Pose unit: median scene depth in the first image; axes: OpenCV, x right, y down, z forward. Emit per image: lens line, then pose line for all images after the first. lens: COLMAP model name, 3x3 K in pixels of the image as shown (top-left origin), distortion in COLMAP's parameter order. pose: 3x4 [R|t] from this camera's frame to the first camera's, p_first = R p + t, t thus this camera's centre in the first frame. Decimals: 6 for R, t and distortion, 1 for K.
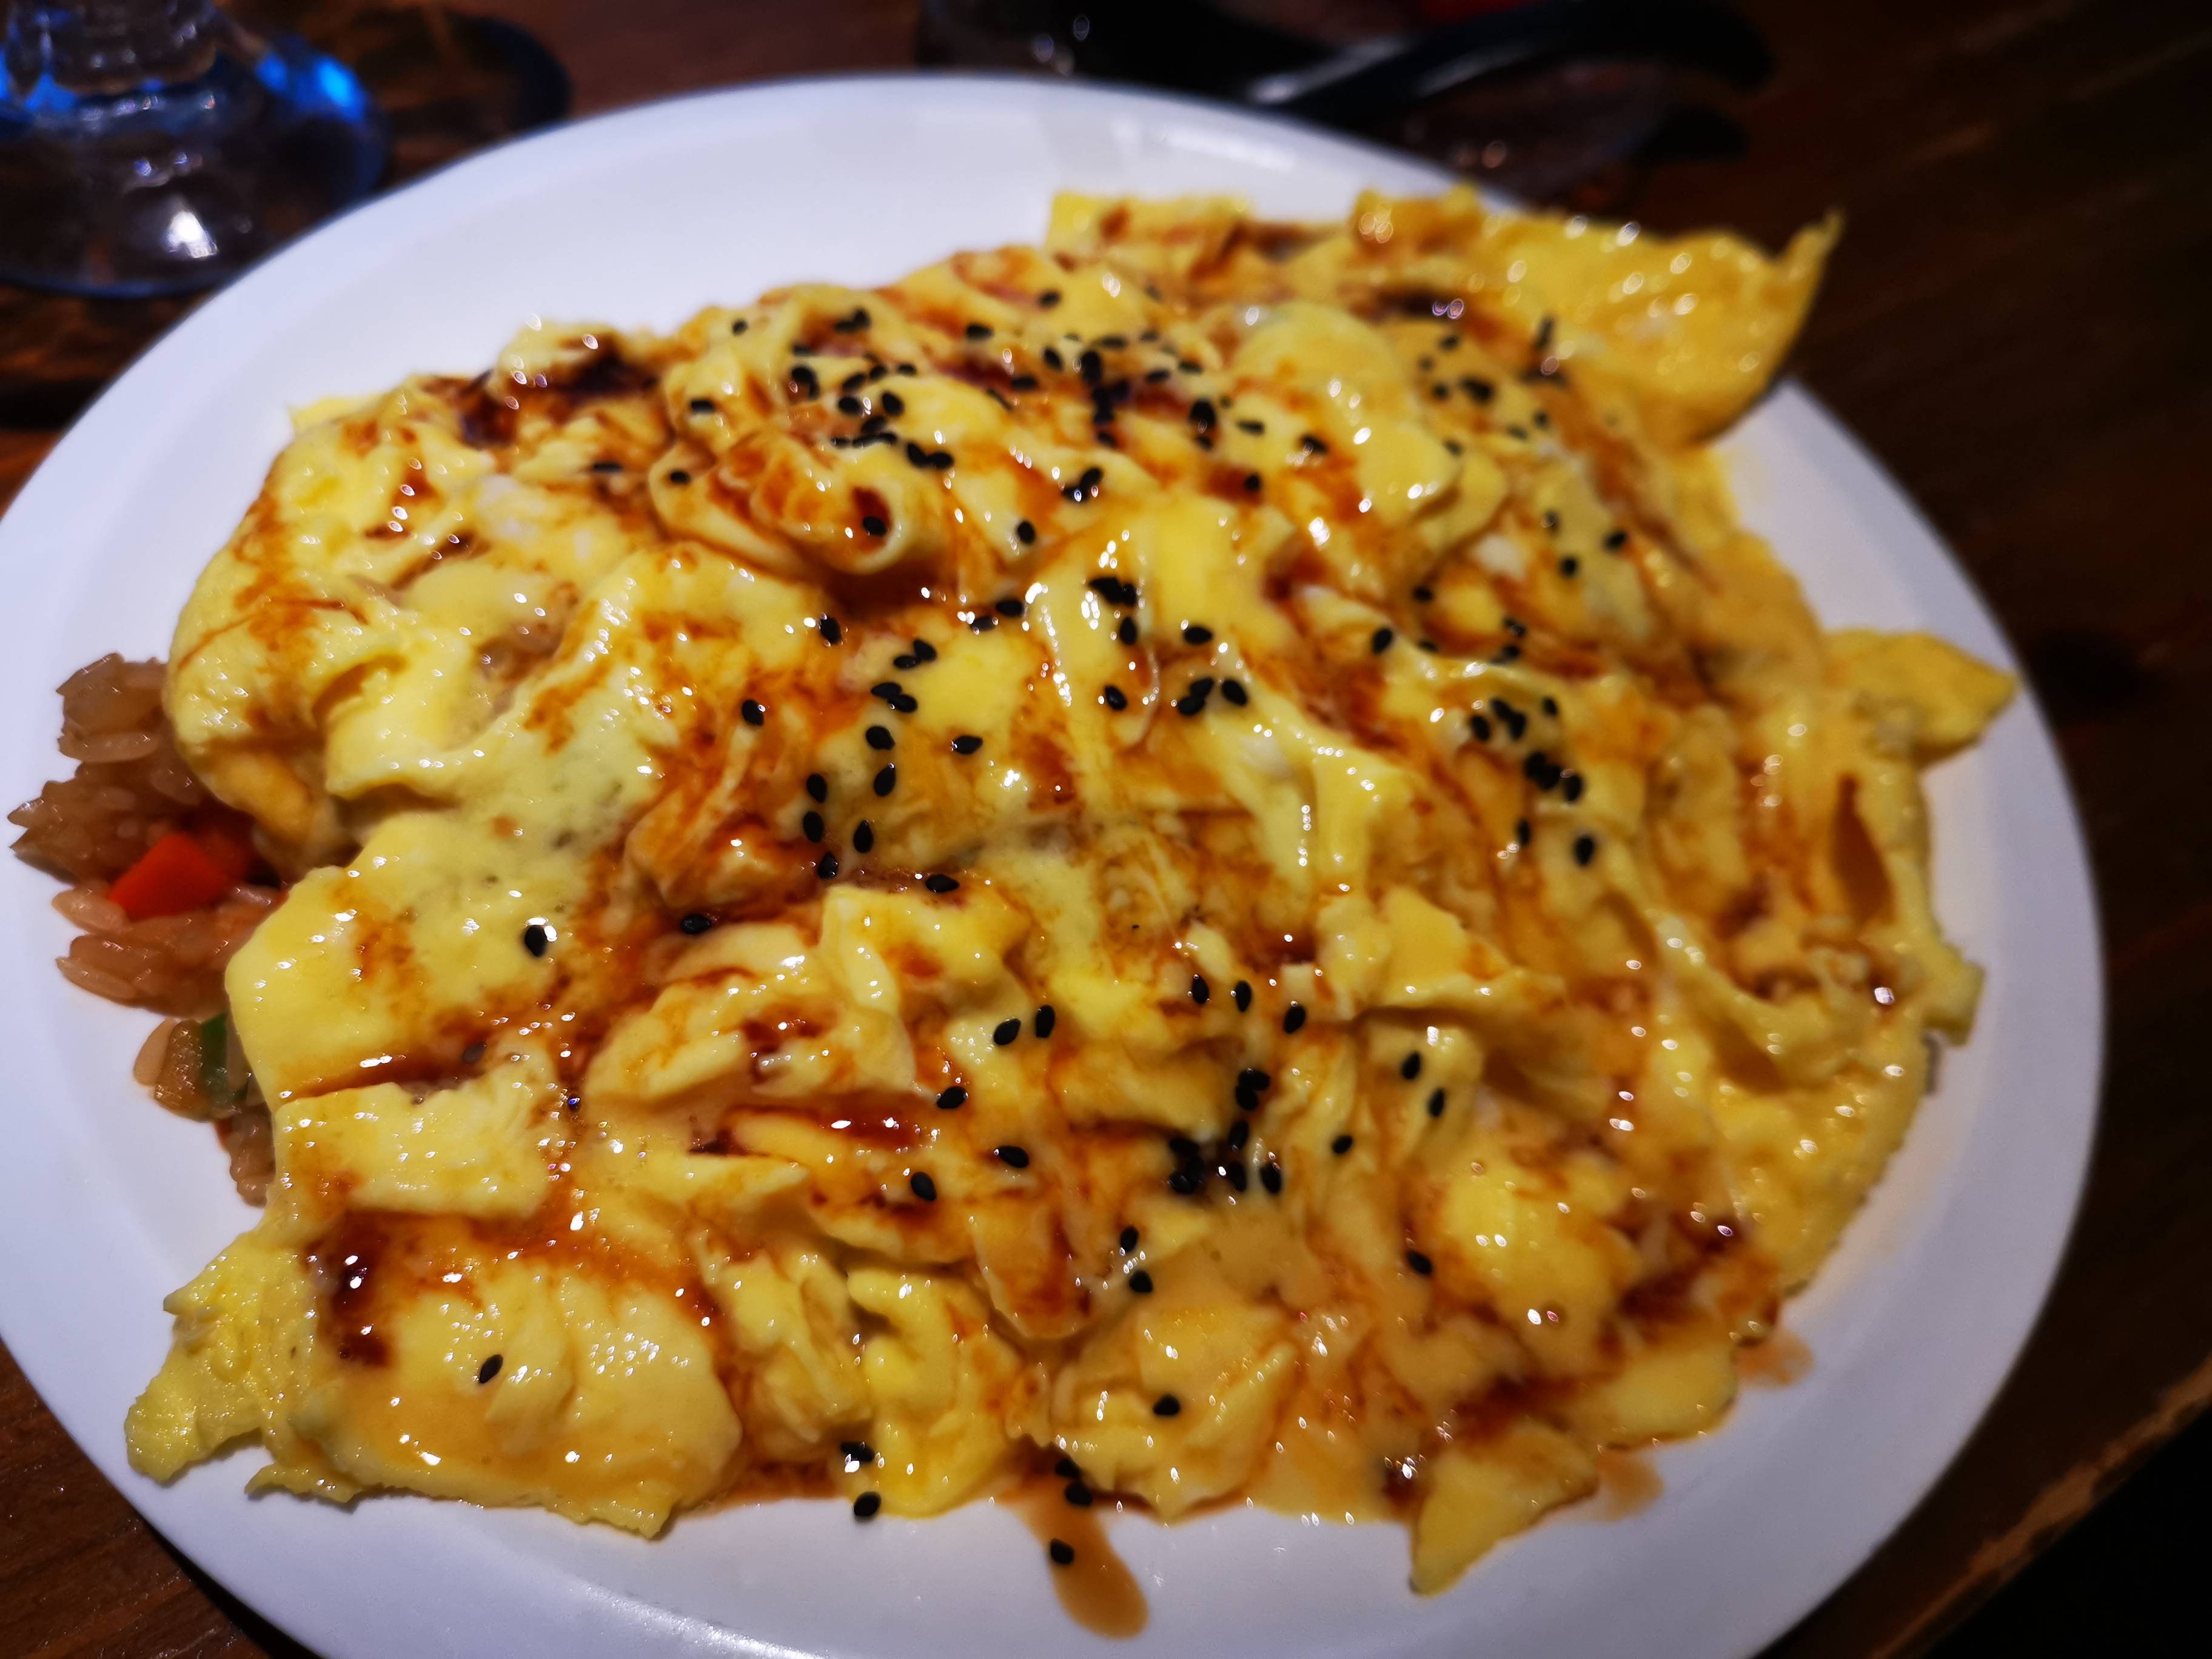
lens RADIAL K [[1728.0, 0, 1113.9], [0, 1728.0, 829.0], [0, 0, 1]] dist [-0.017779, -0.017335]
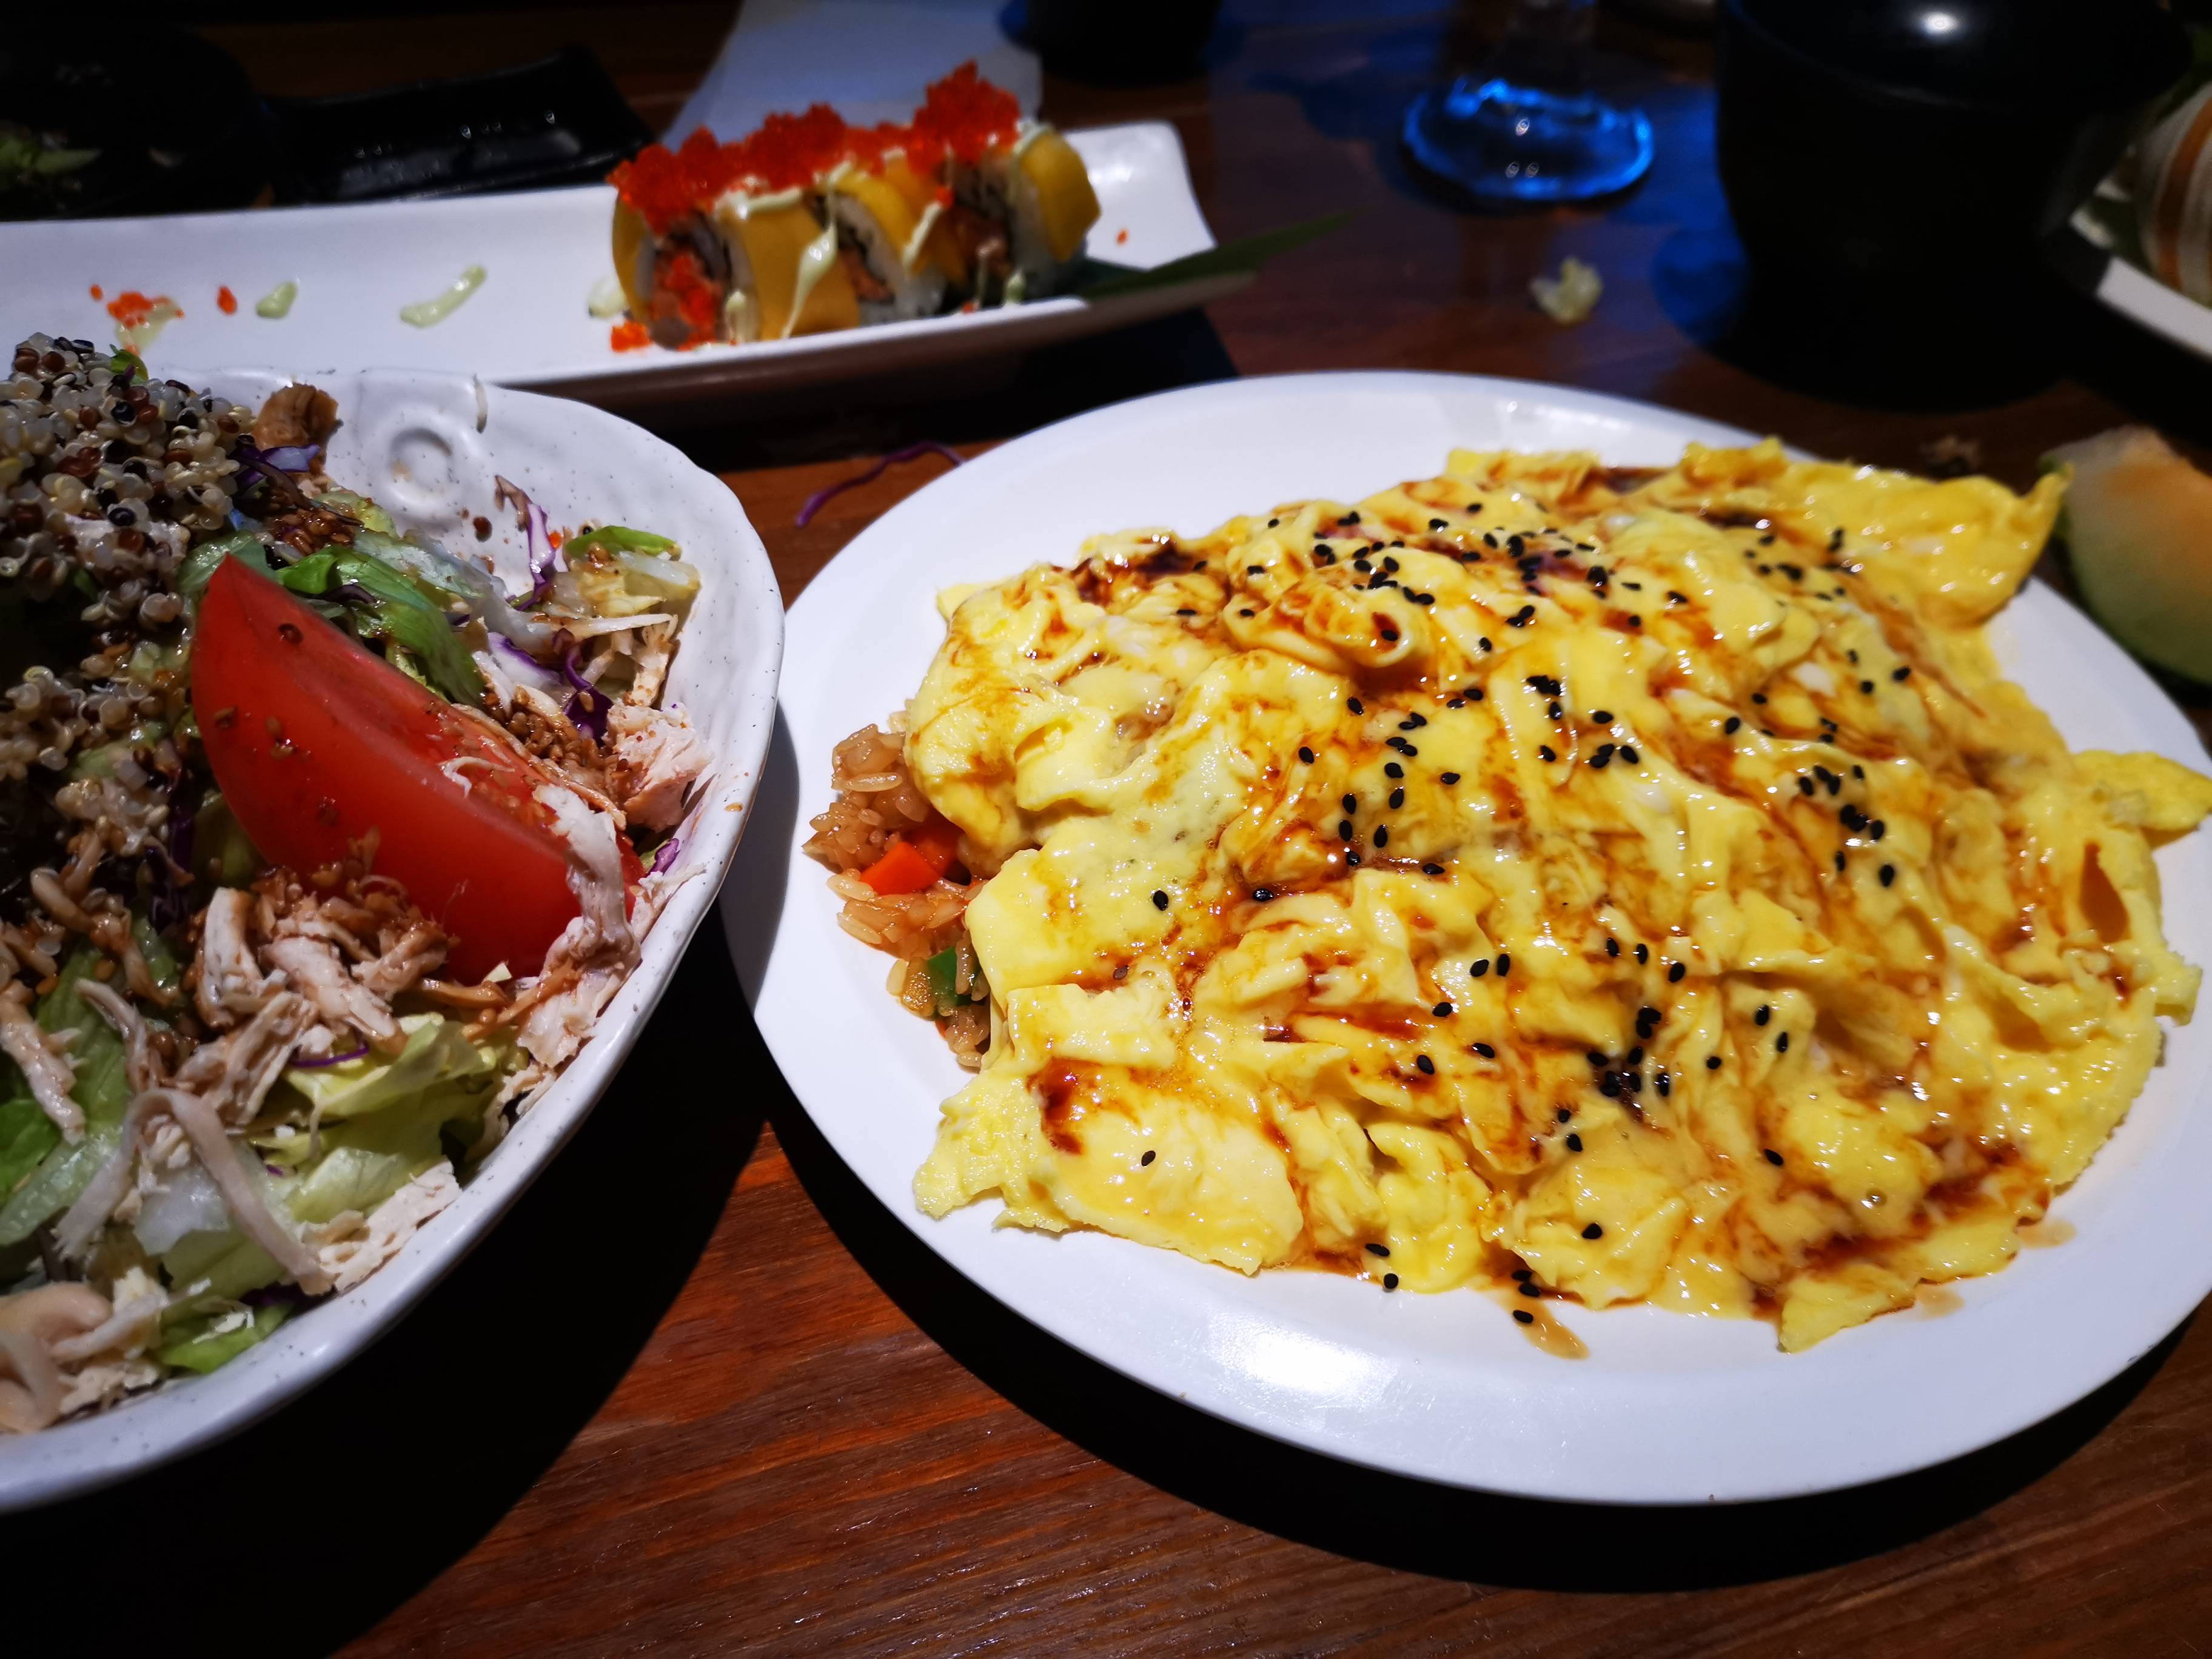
lens RADIAL K [[1728.0, 0, 1108.9], [0, 1728.0, 841.6], [0, 0, 1]] dist [-0.017779, -0.017335]
pose [[0.989124, 0.013668, -0.146448, -0.150576], [-0.037129, 0.986629, -0.158695, 0.241054], [0.142320, 0.162406, 0.976406, -0.465468]]
